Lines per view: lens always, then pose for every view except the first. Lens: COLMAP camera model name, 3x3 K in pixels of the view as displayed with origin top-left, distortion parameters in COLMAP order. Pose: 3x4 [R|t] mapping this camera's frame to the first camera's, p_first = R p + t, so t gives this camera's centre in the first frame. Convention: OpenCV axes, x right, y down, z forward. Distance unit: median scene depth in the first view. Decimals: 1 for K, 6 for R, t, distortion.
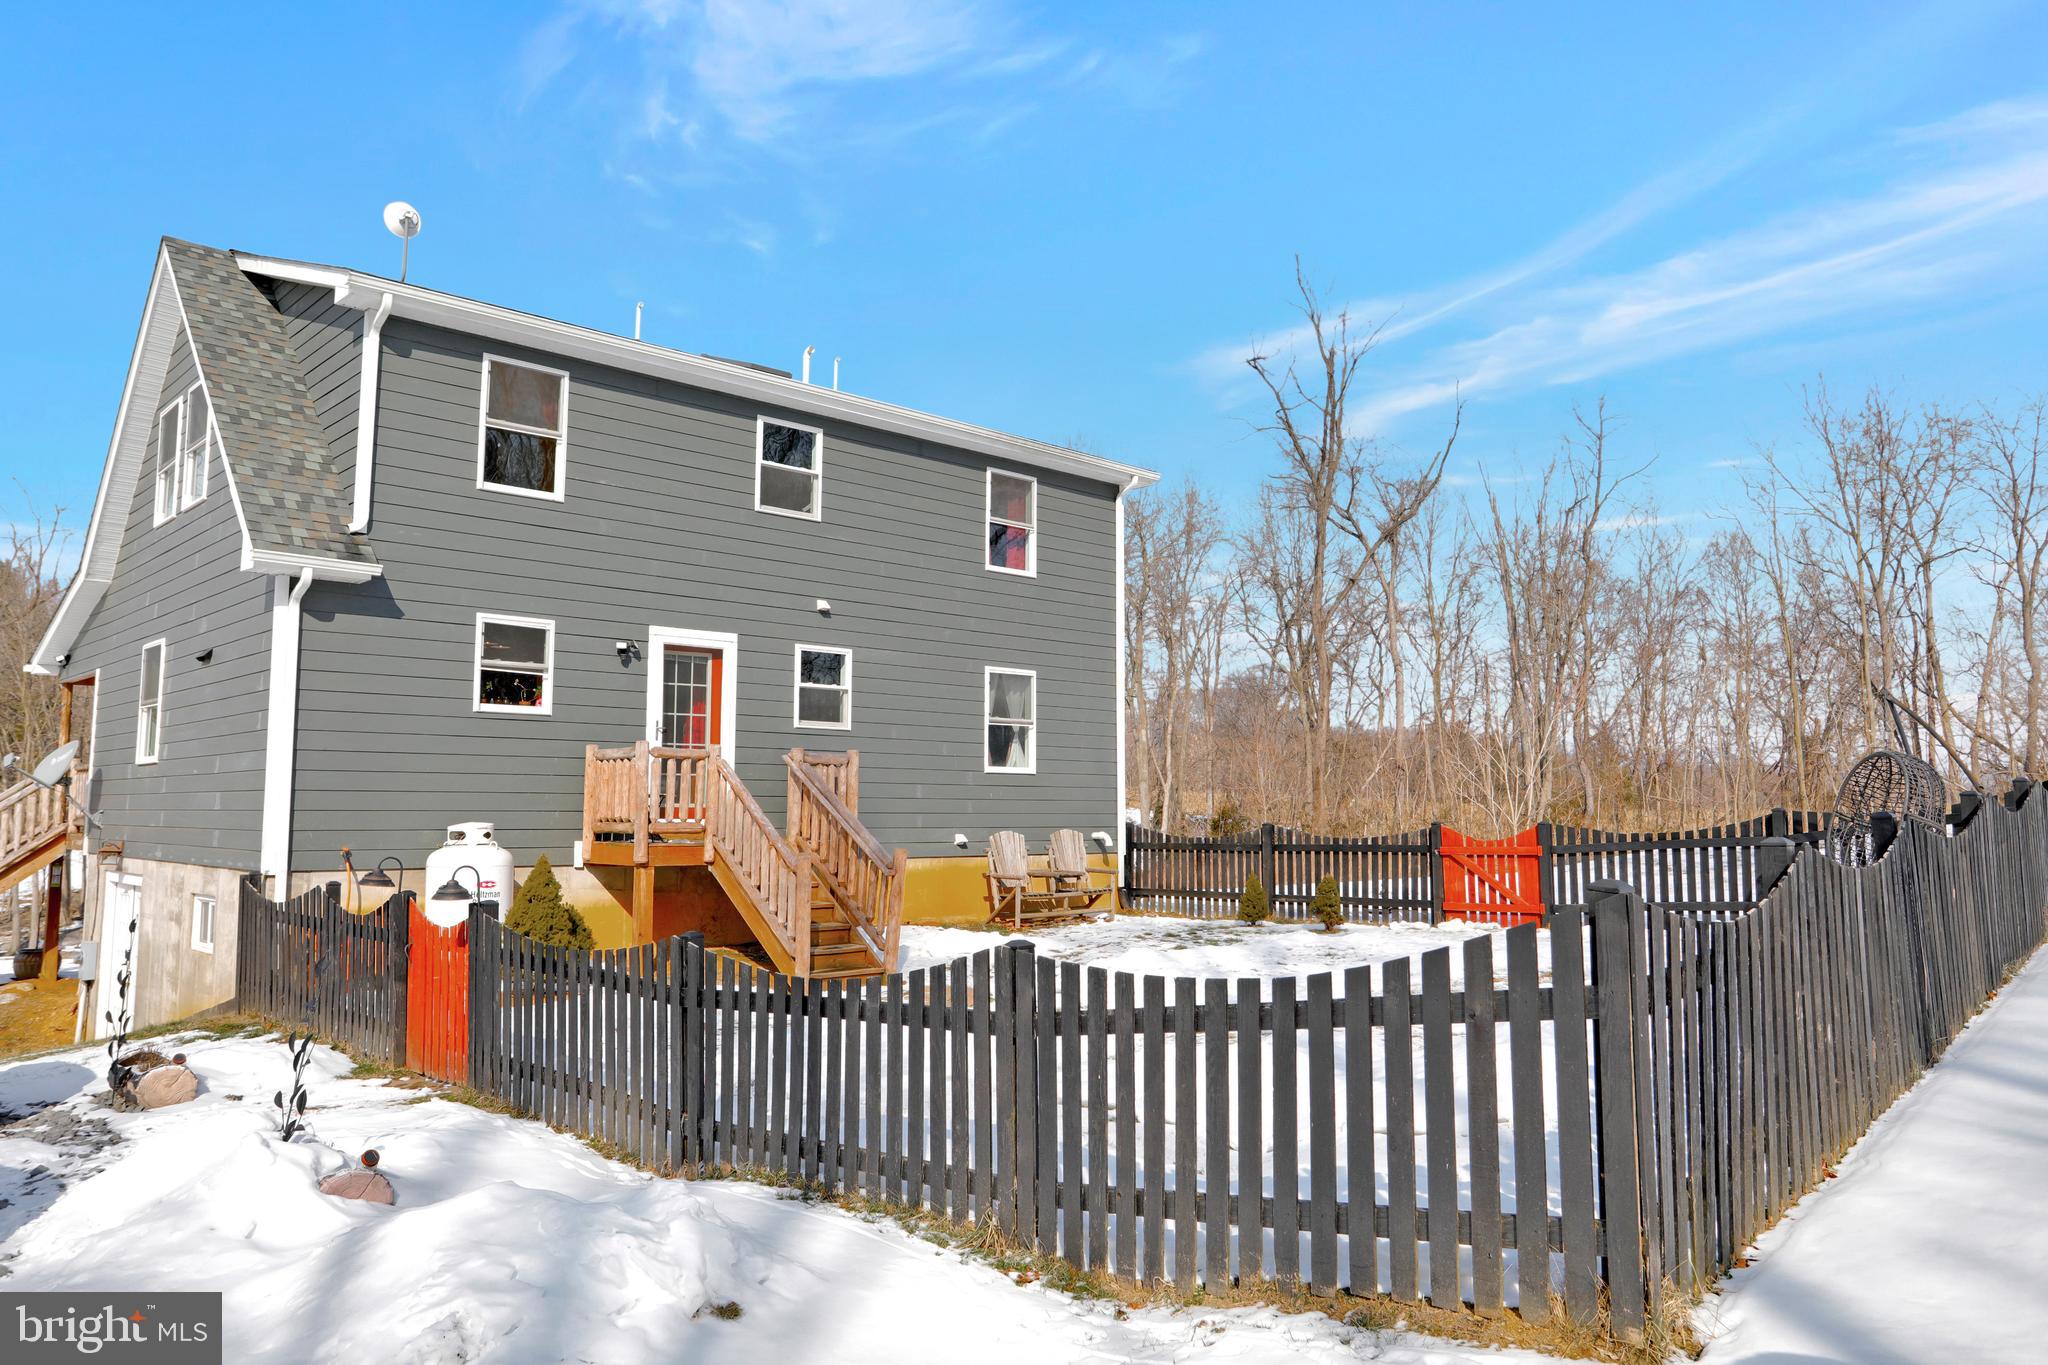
lens RADIAL K [[1445.0, 0, 1024.1], [0, 1445.0, 701.3], [0, 0, 1]] dist [0.003812, 0.001516]
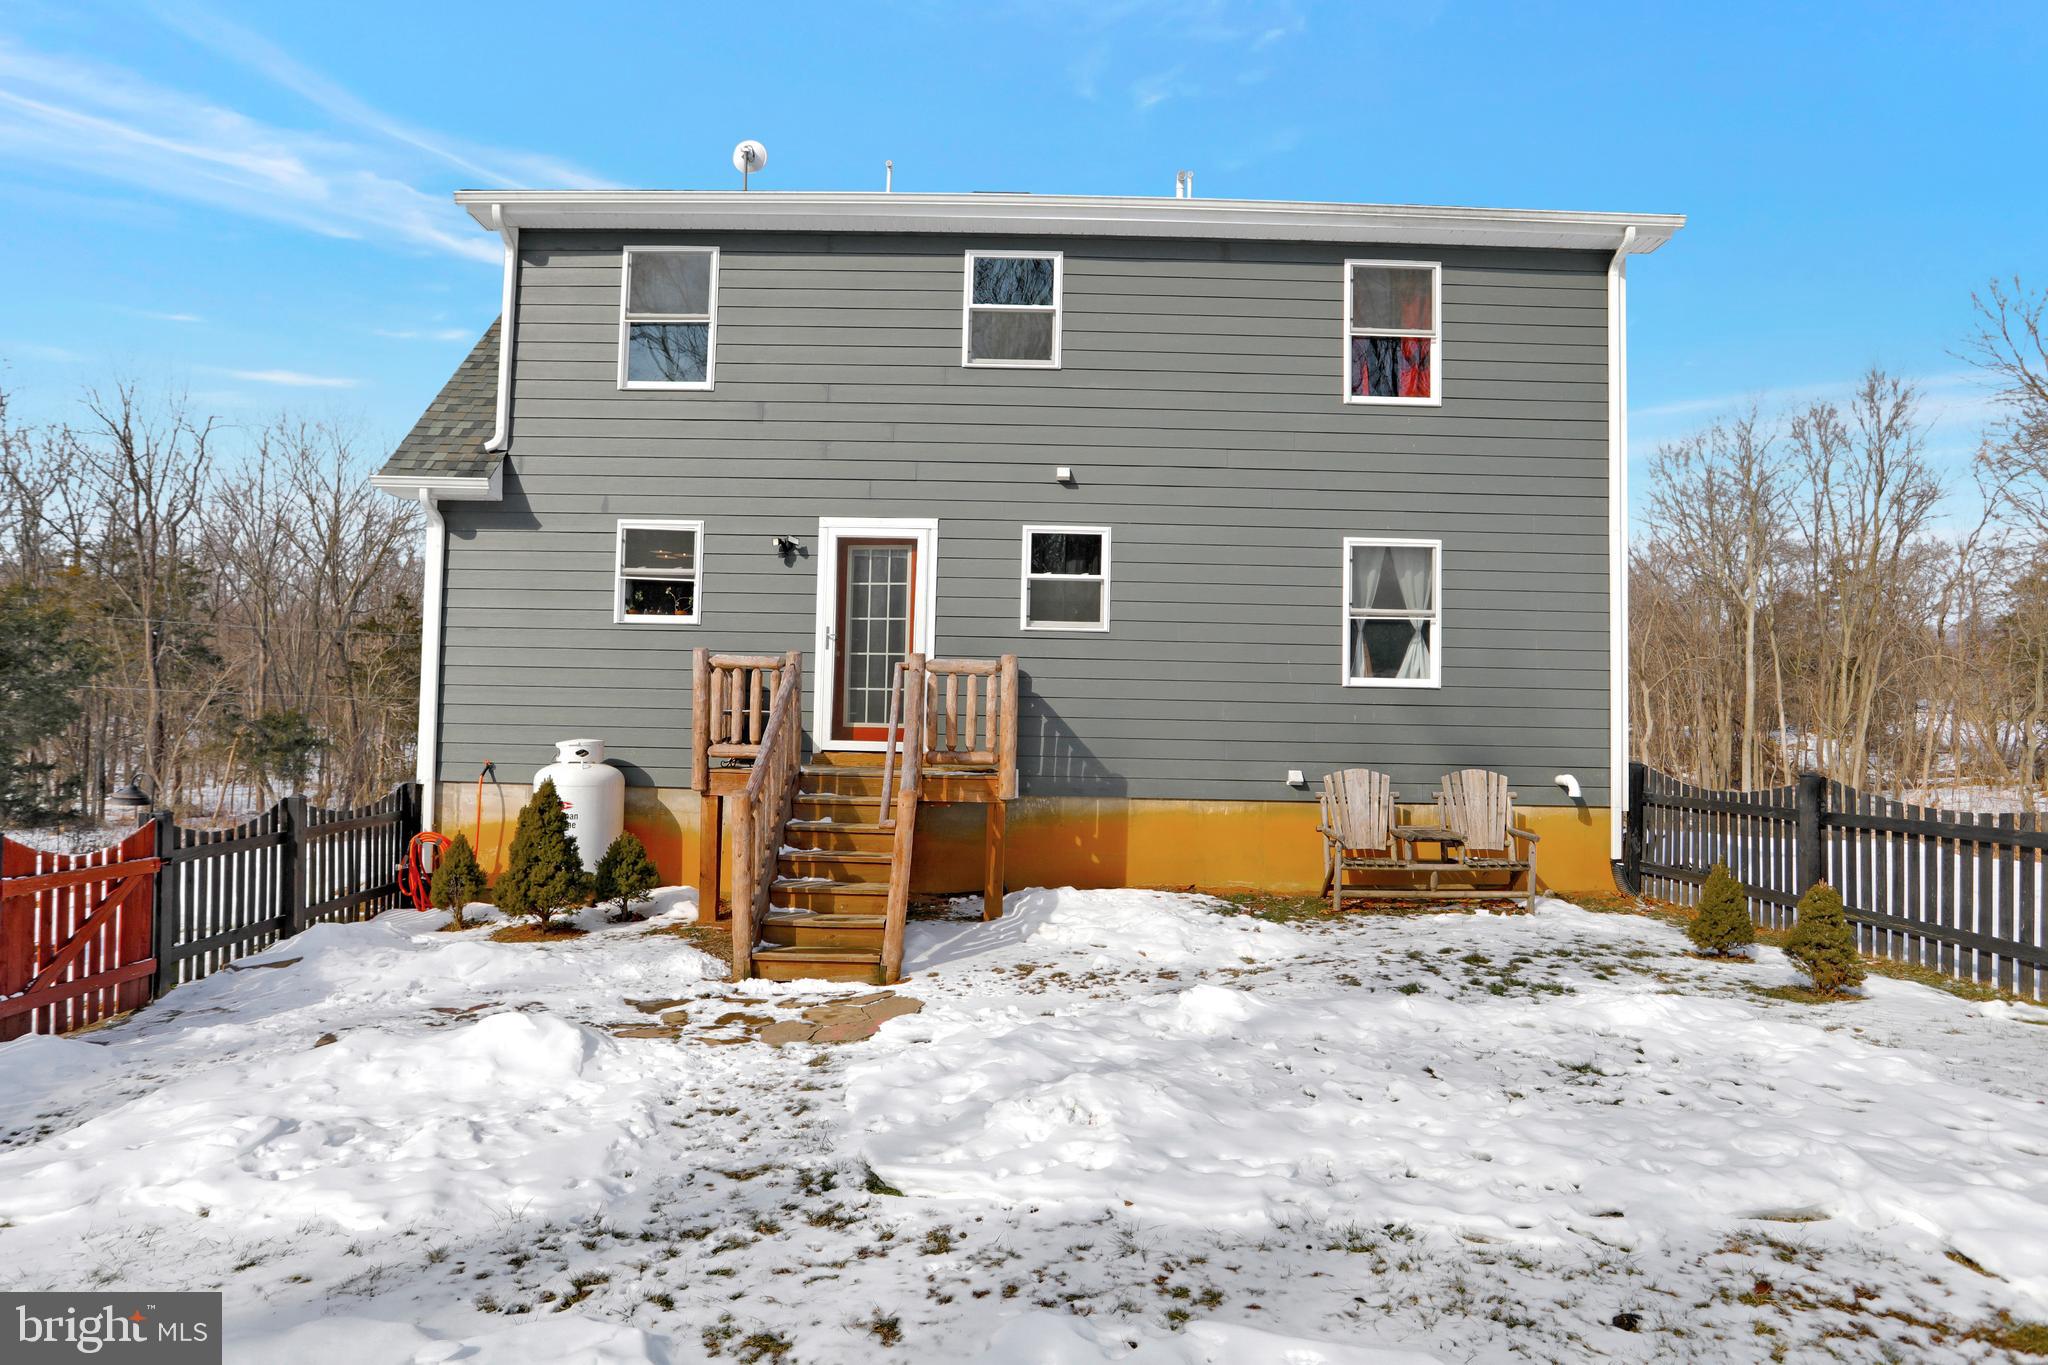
lens RADIAL K [[1522.5, 0, 1024.3], [0, 1522.5, 665.7], [0, 0, 1]] dist [-0.046369, 0.004624]
pose [[0.720851, -0.023367, -0.692696, 0.419983], [0.035433, 0.999367, 0.003161, 0.034606], [0.692184, -0.026822, 0.721223, 0.388164]]
